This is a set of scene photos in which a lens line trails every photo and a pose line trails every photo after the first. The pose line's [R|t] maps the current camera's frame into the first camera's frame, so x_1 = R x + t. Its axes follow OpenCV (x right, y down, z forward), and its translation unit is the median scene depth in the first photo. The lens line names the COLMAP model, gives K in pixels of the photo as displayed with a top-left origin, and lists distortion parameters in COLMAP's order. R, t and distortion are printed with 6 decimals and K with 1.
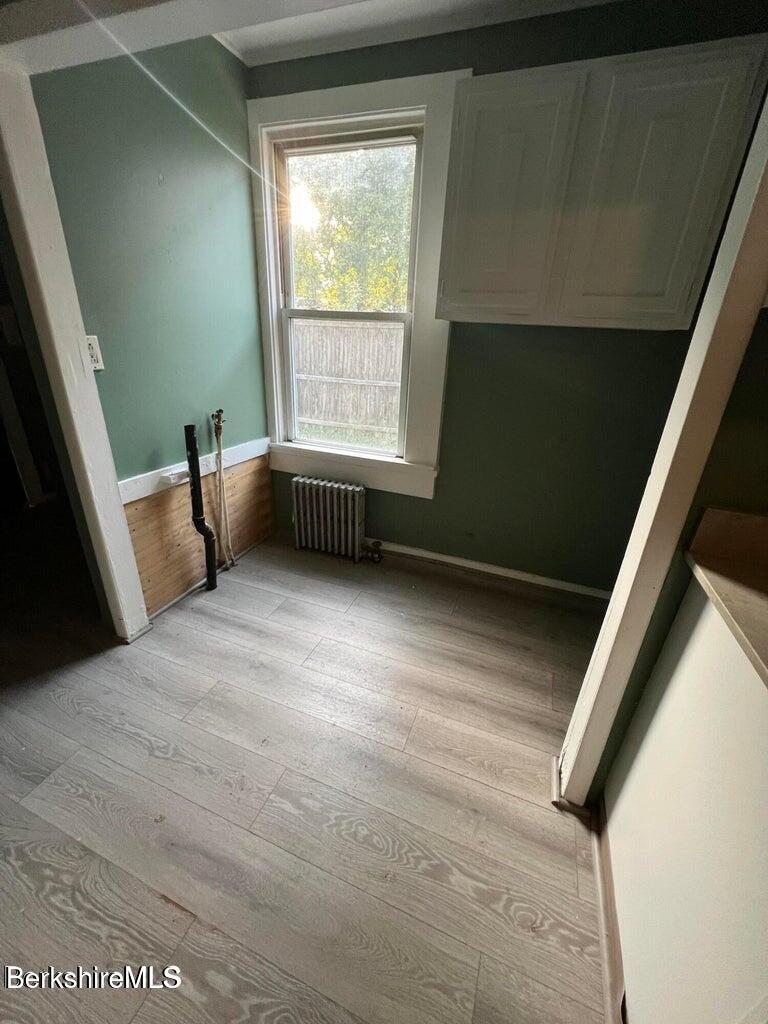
lens RADIAL K [[408.1, 0, 384.0], [0, 408.1, 512.0], [0, 0, 1]] dist [-0.001652, -0.000037]
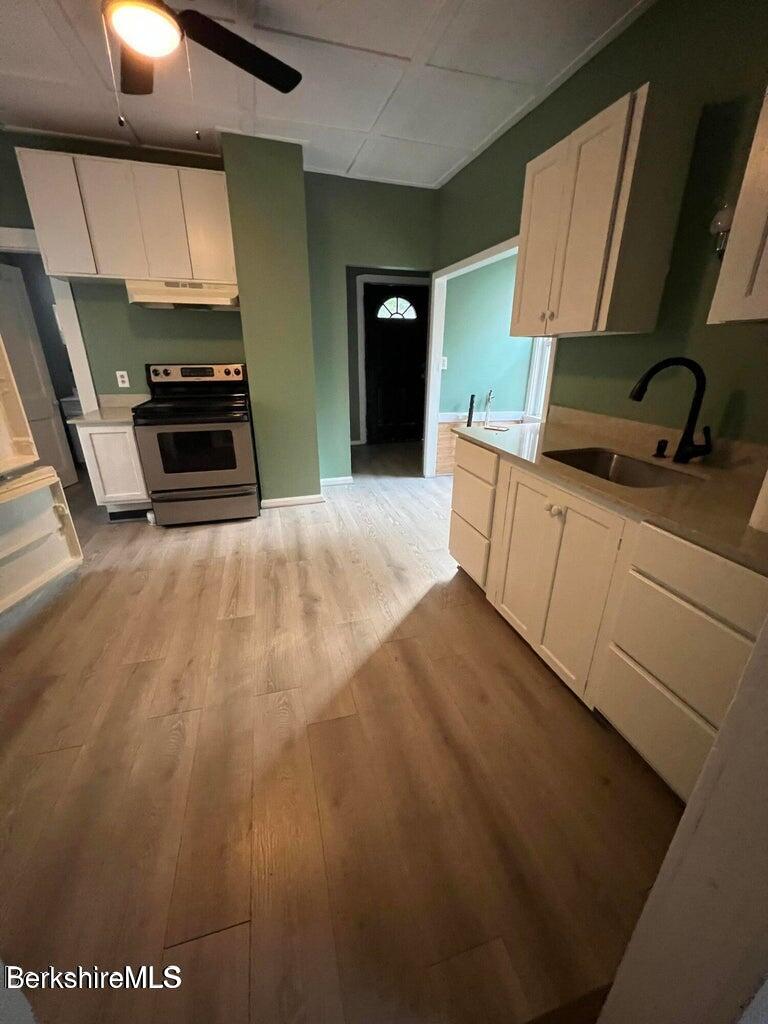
lens RADIAL K [[408.1, 0, 384.0], [0, 408.1, 512.0], [0, 0, 1]] dist [-0.001652, -0.000037]
pose [[0.601902, 0.255511, -0.756590, 1.829301], [-0.296173, 0.951287, 0.085644, 0.592927], [0.741617, 0.172532, 0.648257, -1.208964]]
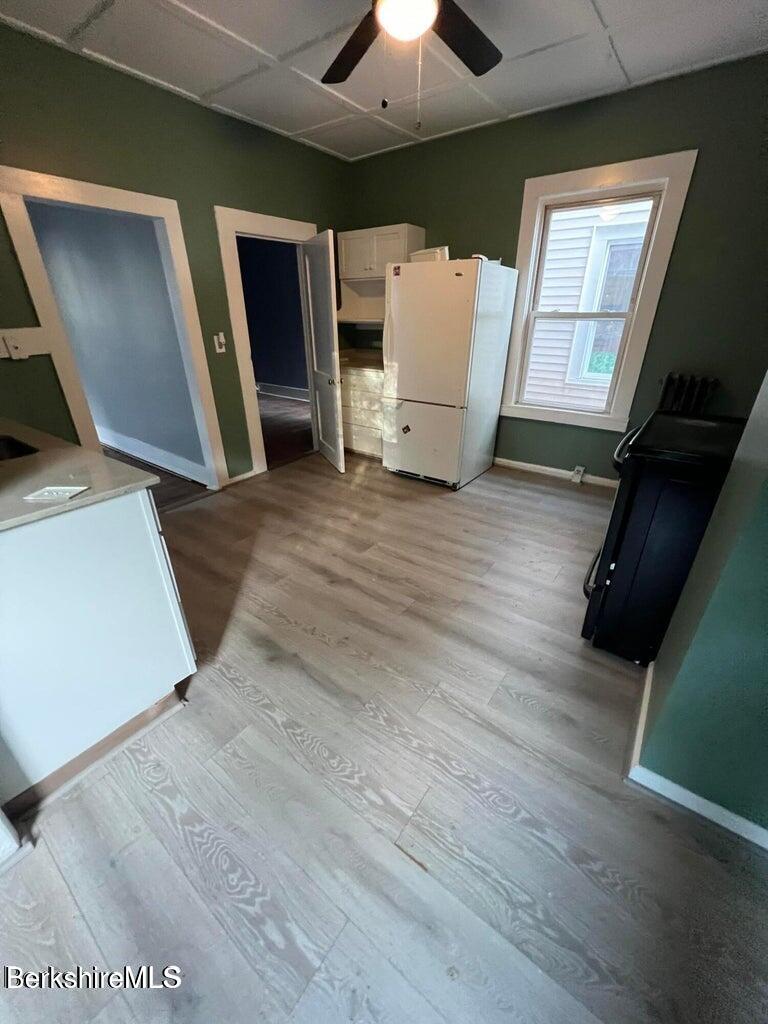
lens RADIAL K [[408.1, 0, 384.0], [0, 408.1, 512.0], [0, 0, 1]] dist [-0.001652, -0.000037]
pose [[-0.962234, -0.153033, 0.225135, -0.471037], [0.070391, 0.659026, 0.748819, -0.447213], [-0.262964, 0.736387, -0.623365, 0.885870]]
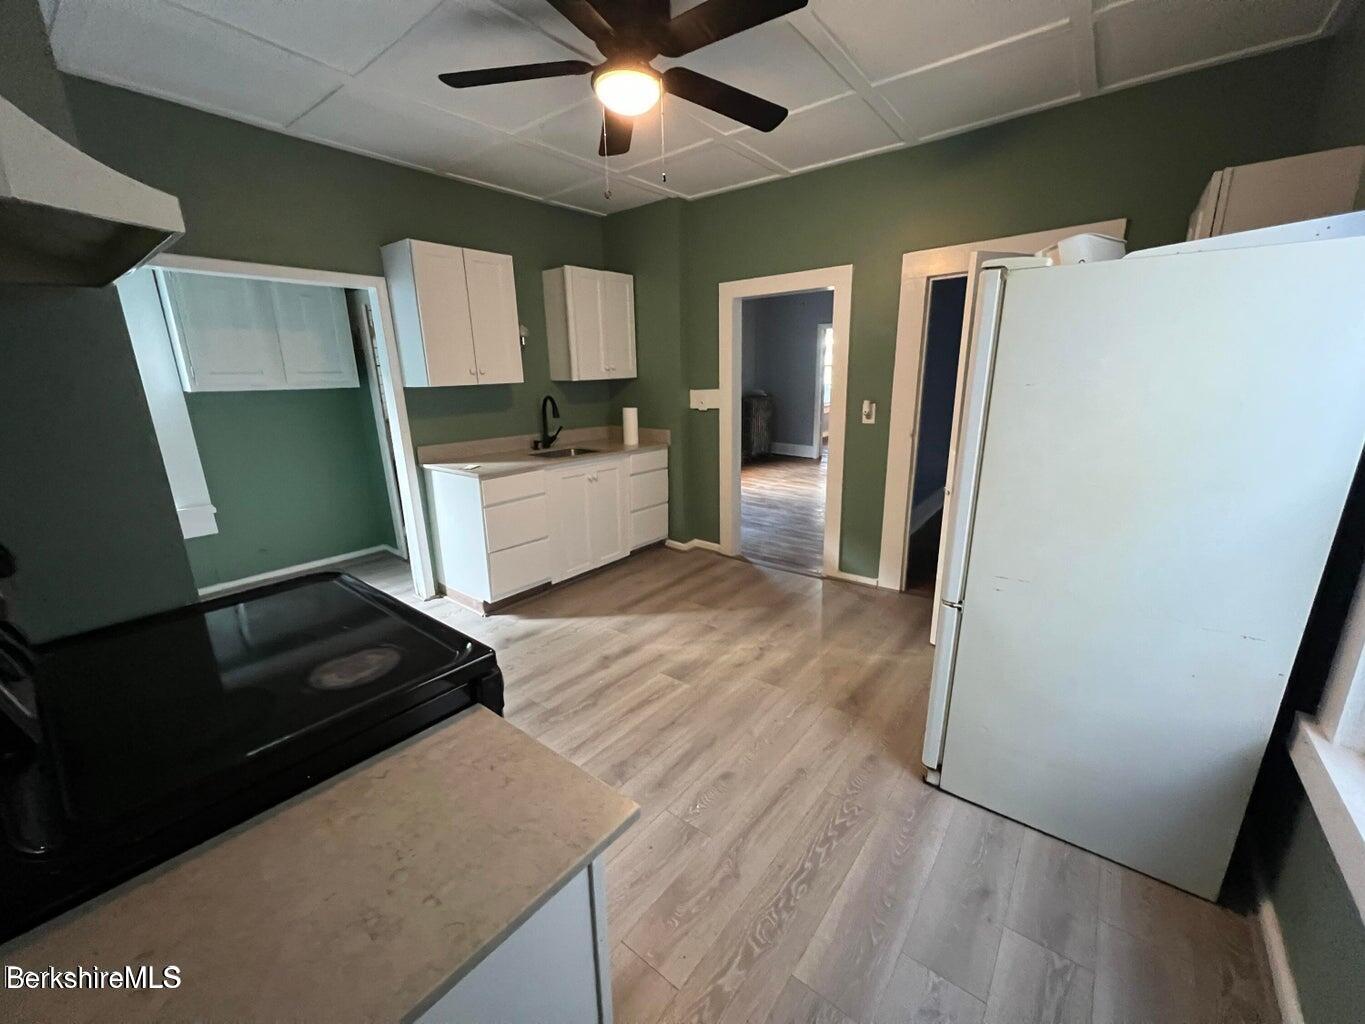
lens RADIAL K [[544.0, 0, 682.5], [0, 544.0, 512.0], [0, 0, 1]] dist [-0.001652, -0.000037]
pose [[0.293918, -0.290211, 0.910708, -1.815594], [0.406921, 0.900129, 0.155512, 0.435214], [-0.864886, 0.324879, 0.382657, -1.556473]]
